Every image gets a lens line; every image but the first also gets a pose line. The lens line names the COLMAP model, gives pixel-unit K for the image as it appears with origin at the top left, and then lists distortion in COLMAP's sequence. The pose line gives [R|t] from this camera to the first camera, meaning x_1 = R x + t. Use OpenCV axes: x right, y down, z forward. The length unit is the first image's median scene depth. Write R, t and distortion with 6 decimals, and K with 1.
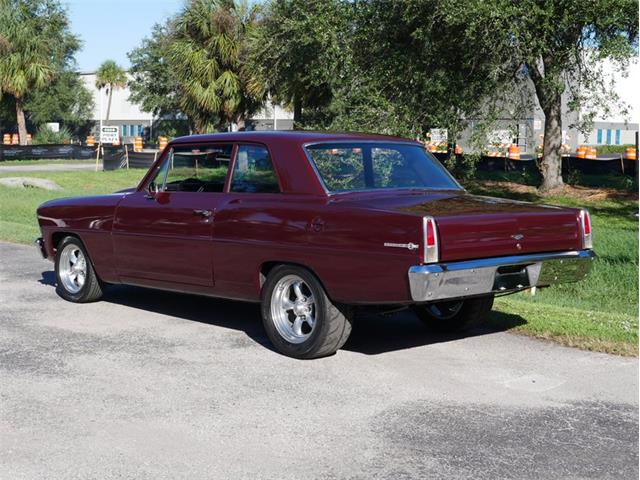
lens RADIAL K [[997.9, 0, 320.0], [0, 997.9, 240.0], [0, 0, 1]] dist [-0.015008, -0.014427]
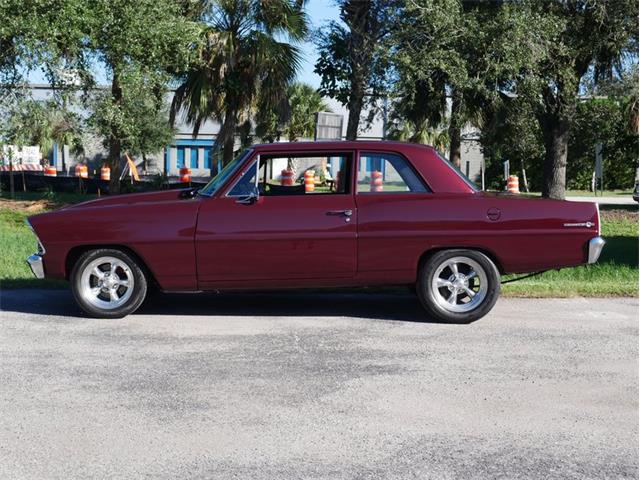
lens RADIAL K [[969.1, 0, 320.0], [0, 969.1, 240.0], [0, 0, 1]] dist [-0.006433, -0.052444]
pose [[0.682077, -0.056336, 0.729107, -0.825455], [0.067370, 0.997629, 0.014060, -0.011869], [-0.728171, 0.039530, 0.684255, 0.241620]]
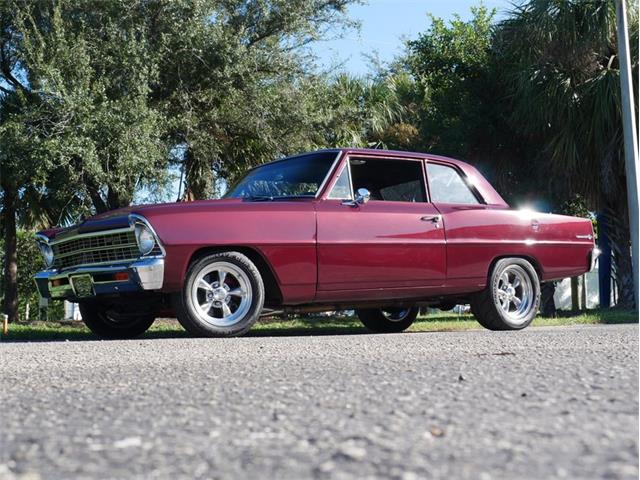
lens RADIAL K [[997.9, 0, 320.0], [0, 997.9, 240.0], [0, 0, 1]] dist [-0.015008, -0.014427]
pose [[0.091172, 0.068393, 0.993484, -1.074006], [0.118391, 0.989819, -0.079006, 0.060738], [-0.988773, 0.124823, 0.082147, 0.916744]]
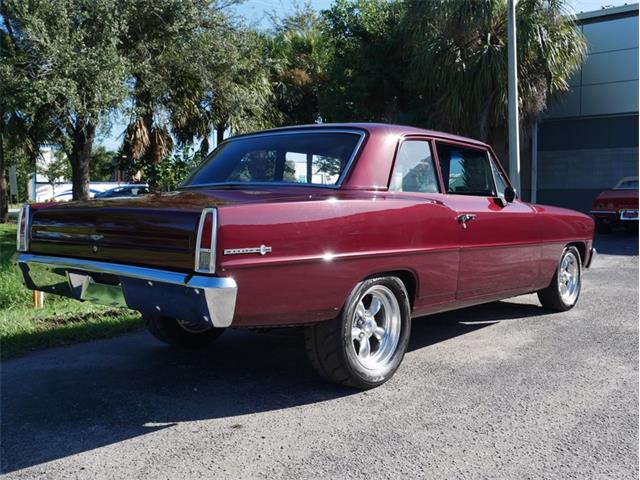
lens RADIAL K [[650.0, 0, 320.0], [0, 650.0, 240.0], [0, 0, 1]] dist [0.000640, 0.006009]
pose [[-0.092573, -0.087702, 0.991836, -0.757716], [0.110195, 0.989092, 0.097745, -0.079093], [-0.989589, 0.118344, -0.081899, 1.122738]]
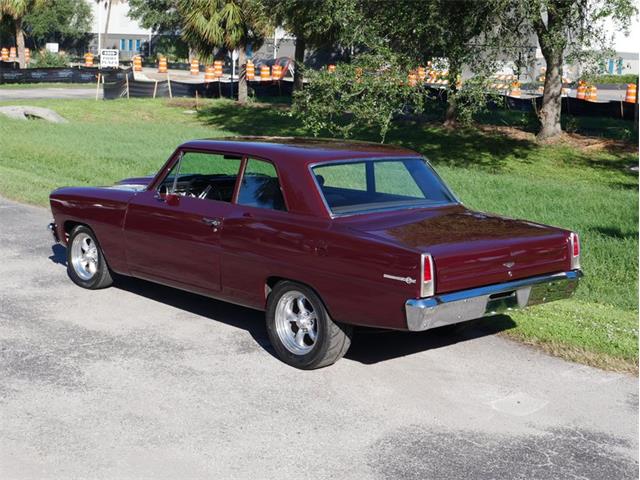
lens RADIAL K [[997.9, 0, 320.0], [0, 997.9, 240.0], [0, 0, 1]] dist [-0.015008, -0.014427]
pose [[0.999713, 0.023516, 0.004517, -0.006887], [-0.023815, 0.996068, 0.085336, -0.088960], [-0.002492, -0.085420, 0.996342, -0.042883]]
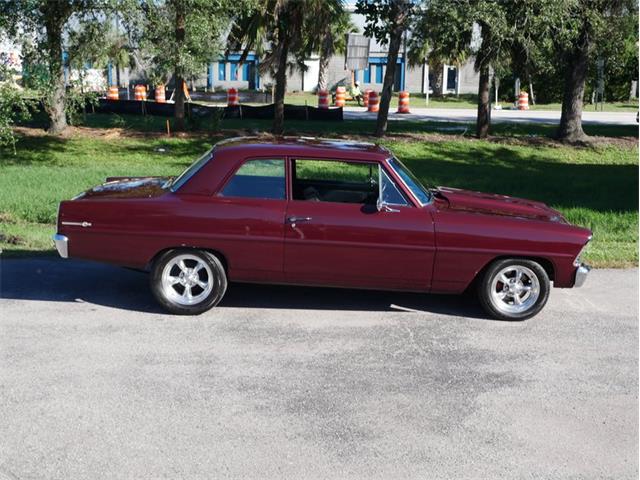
lens RADIAL K [[849.3, 0, 319.1], [0, 849.3, 258.1], [0, 0, 1]] dist [-0.007870, -0.025509]
pose [[0.696110, -0.159484, 0.699997, -0.878769], [0.066969, 0.985187, 0.157864, -0.134279], [-0.714805, -0.063013, 0.696479, 0.316331]]
